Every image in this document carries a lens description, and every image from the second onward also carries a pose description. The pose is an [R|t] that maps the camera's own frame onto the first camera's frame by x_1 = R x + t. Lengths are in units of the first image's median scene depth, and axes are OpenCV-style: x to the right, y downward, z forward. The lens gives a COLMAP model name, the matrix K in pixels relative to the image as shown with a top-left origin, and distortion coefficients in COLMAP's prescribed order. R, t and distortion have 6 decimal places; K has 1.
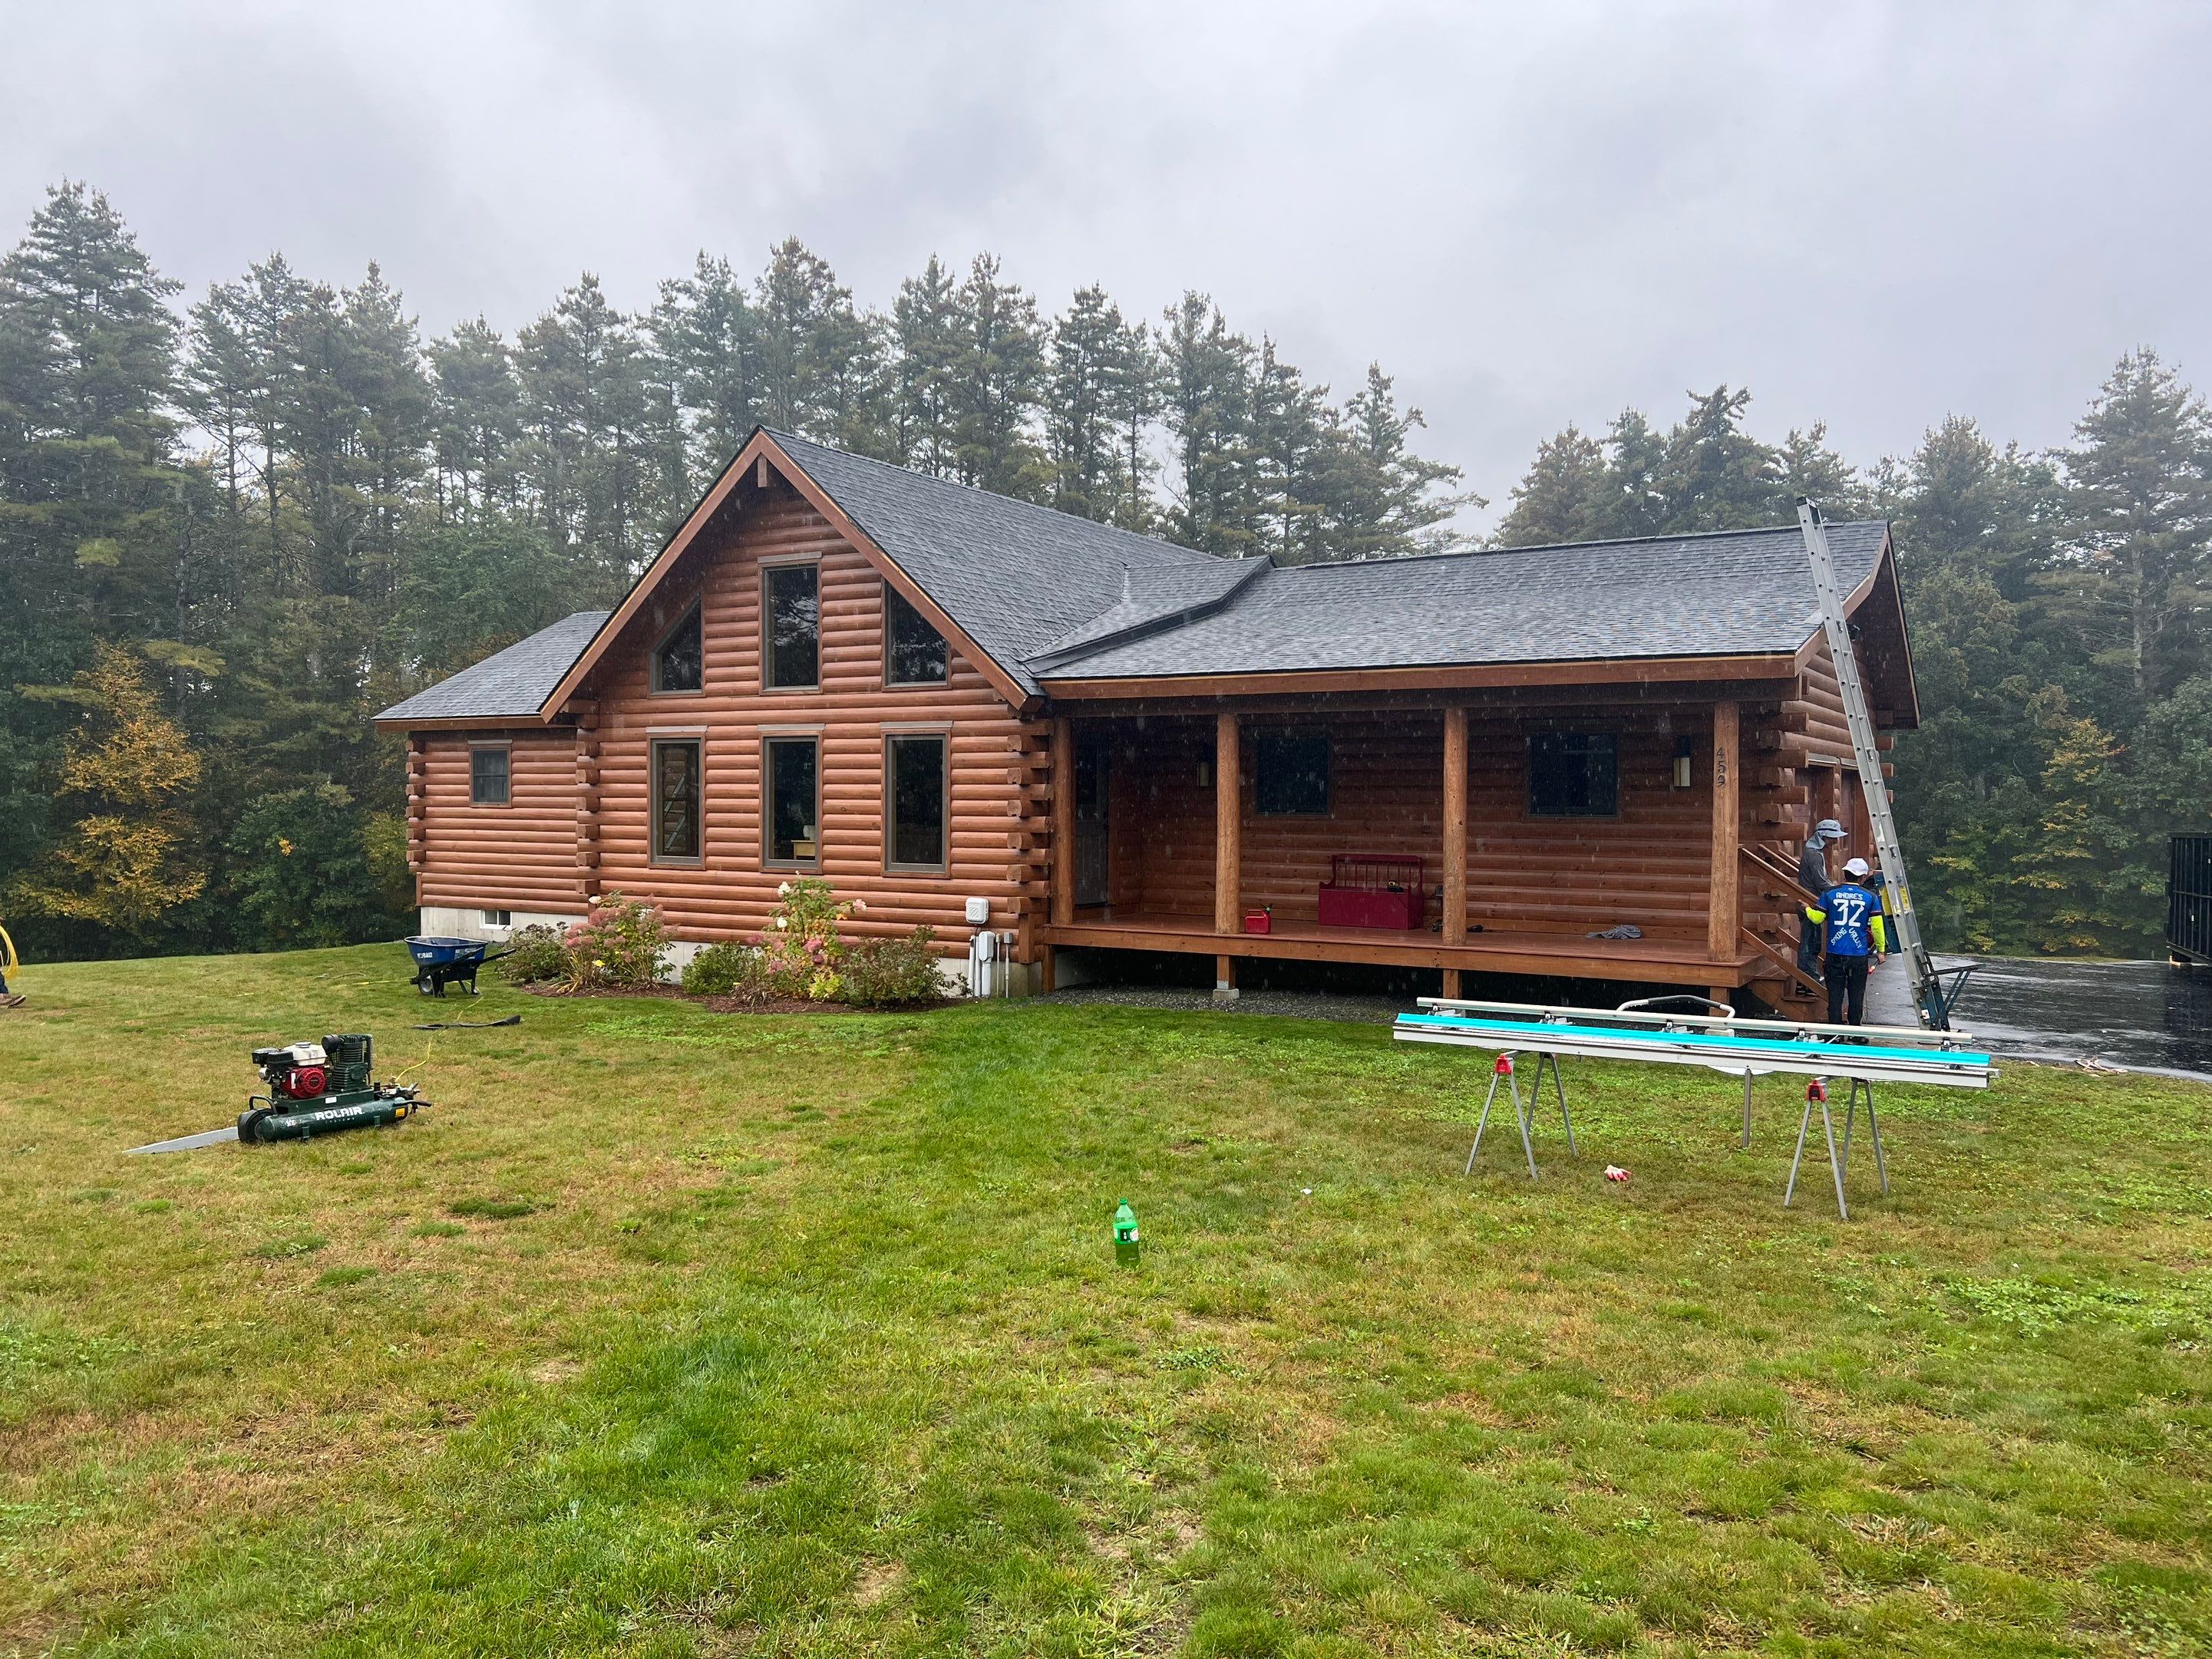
lens RADIAL K [[1644.7, 0, 1096.9], [0, 1644.7, 836.0], [0, 0, 1]] dist [0.055358, -0.067030]
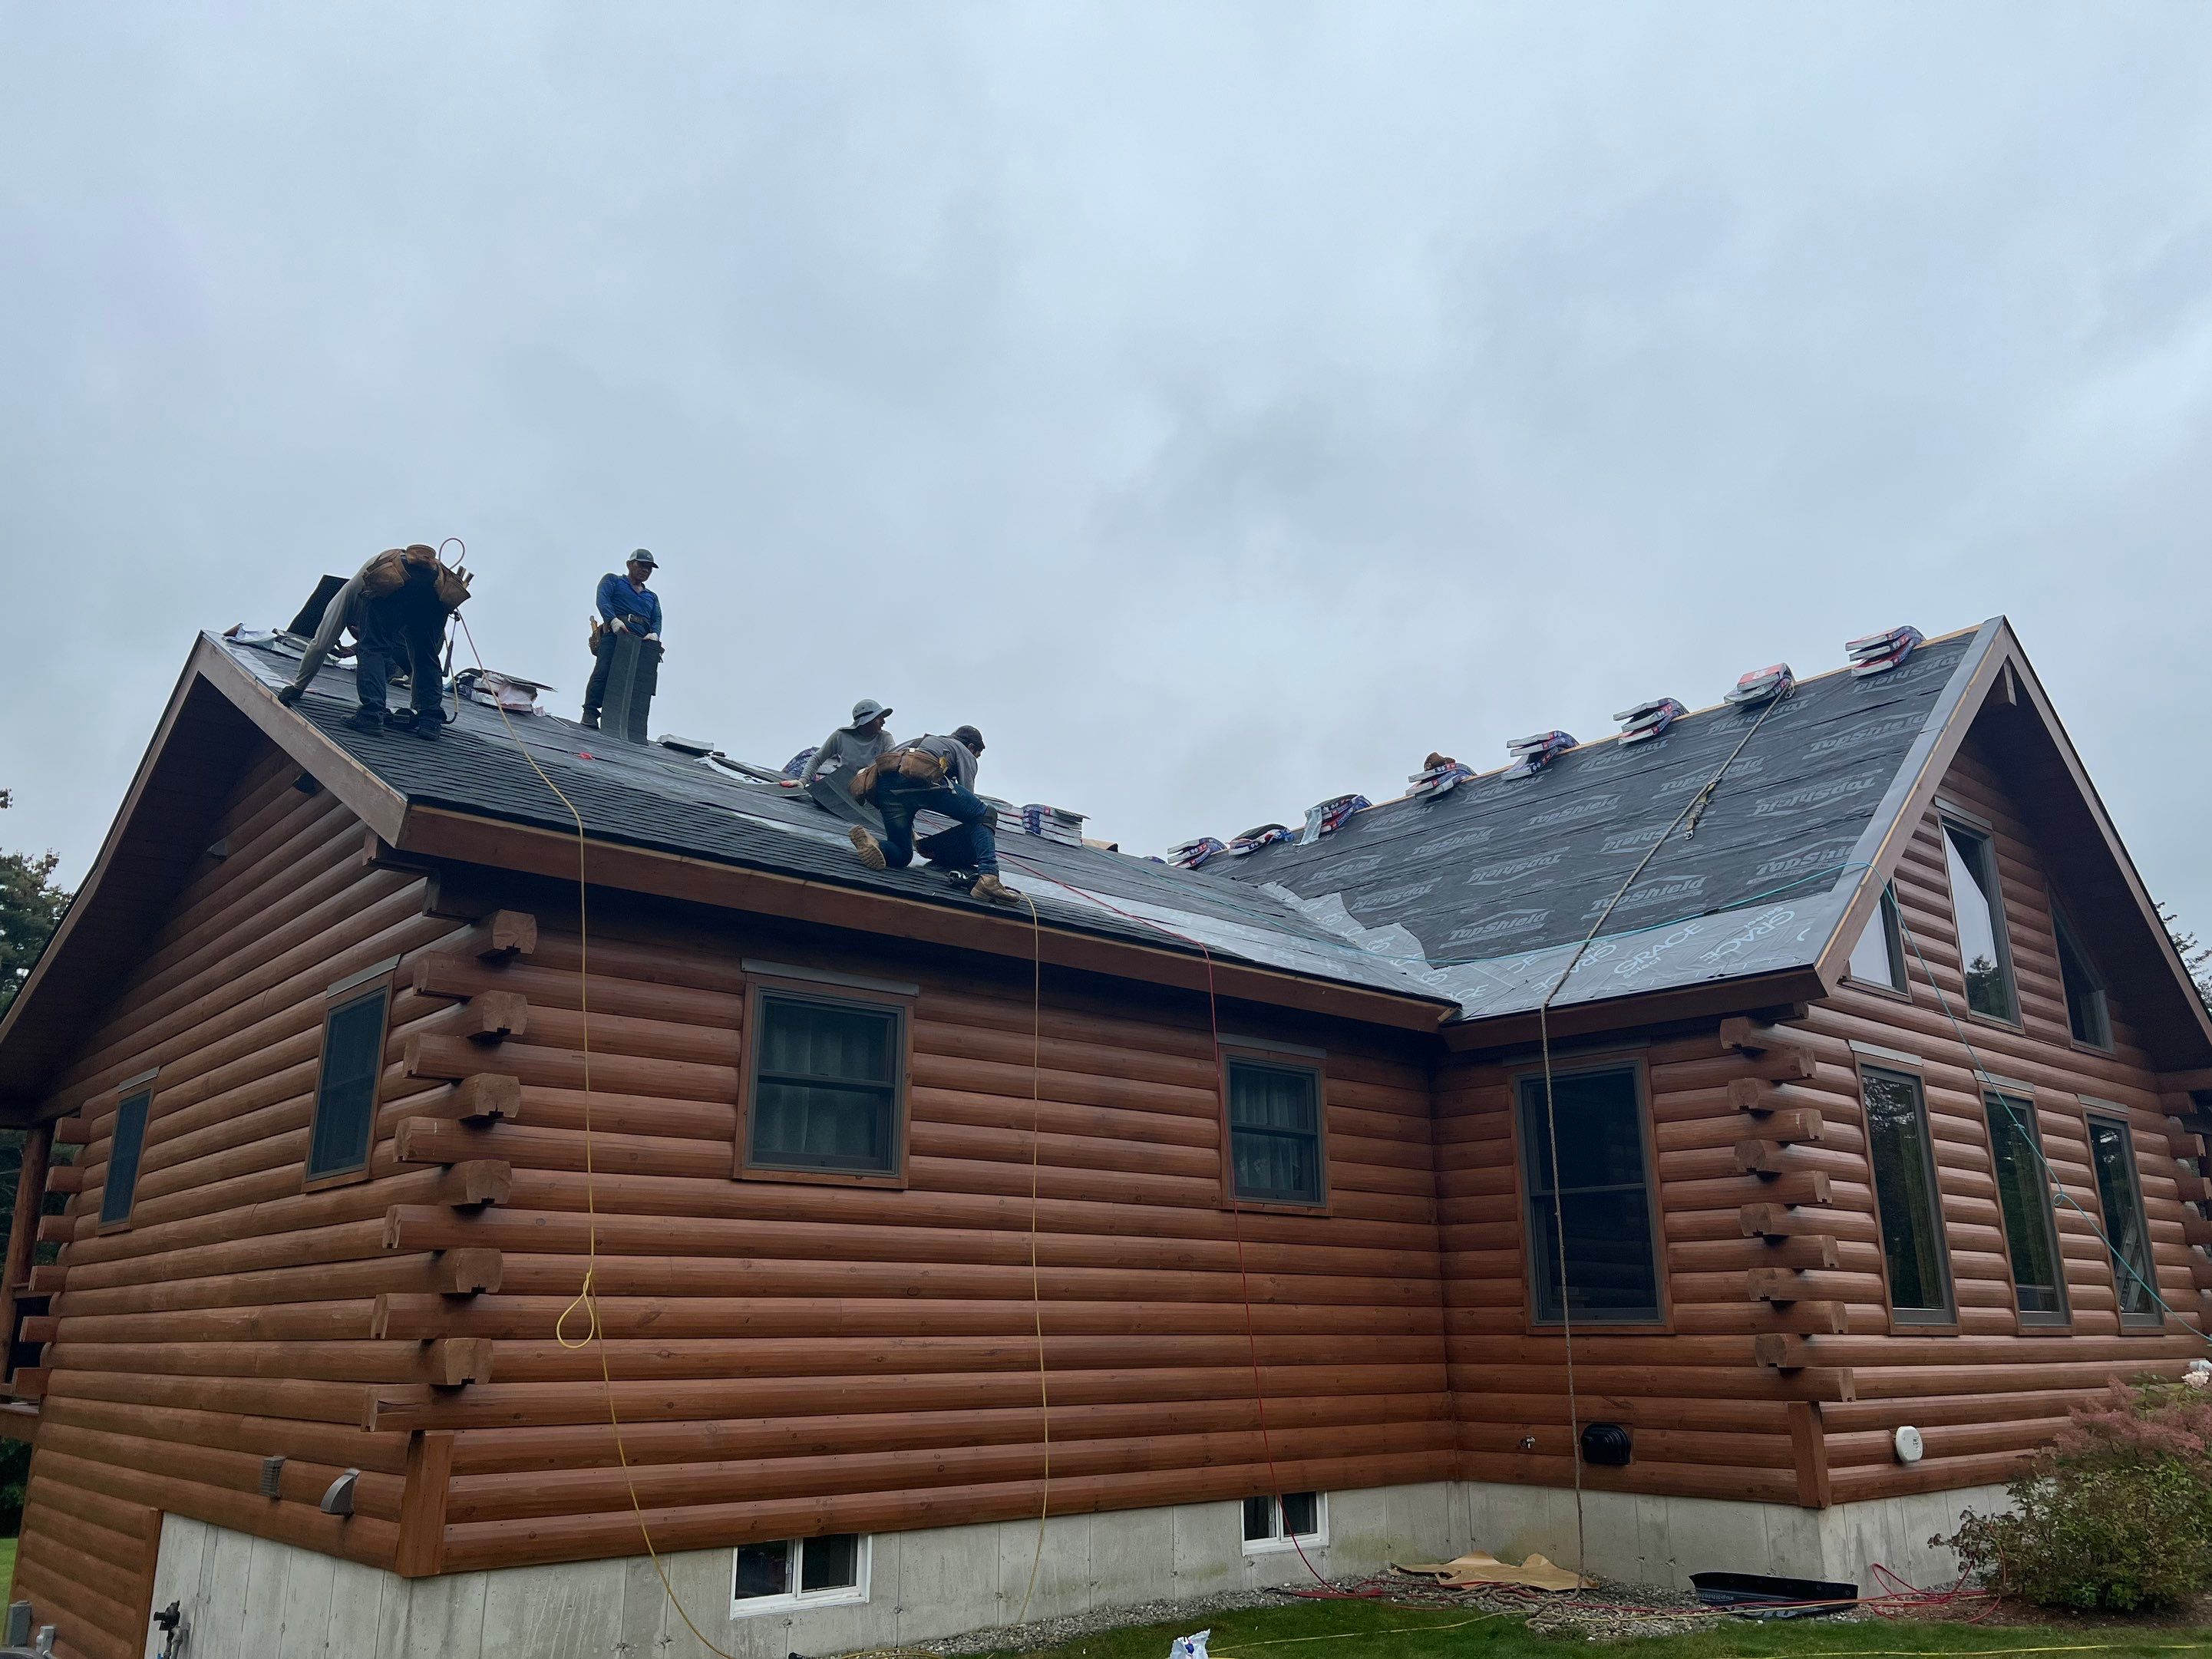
lens RADIAL K [[1640.3, 0, 1088.5], [0, 1640.3, 853.0], [0, 0, 1]] dist [0.037998, -0.053785]
pose [[0.311120, 0.261145, 0.913788, -0.440646], [0.025854, 0.958825, -0.282818, 0.008150], [-0.950019, 0.111616, 0.291558, 0.579210]]
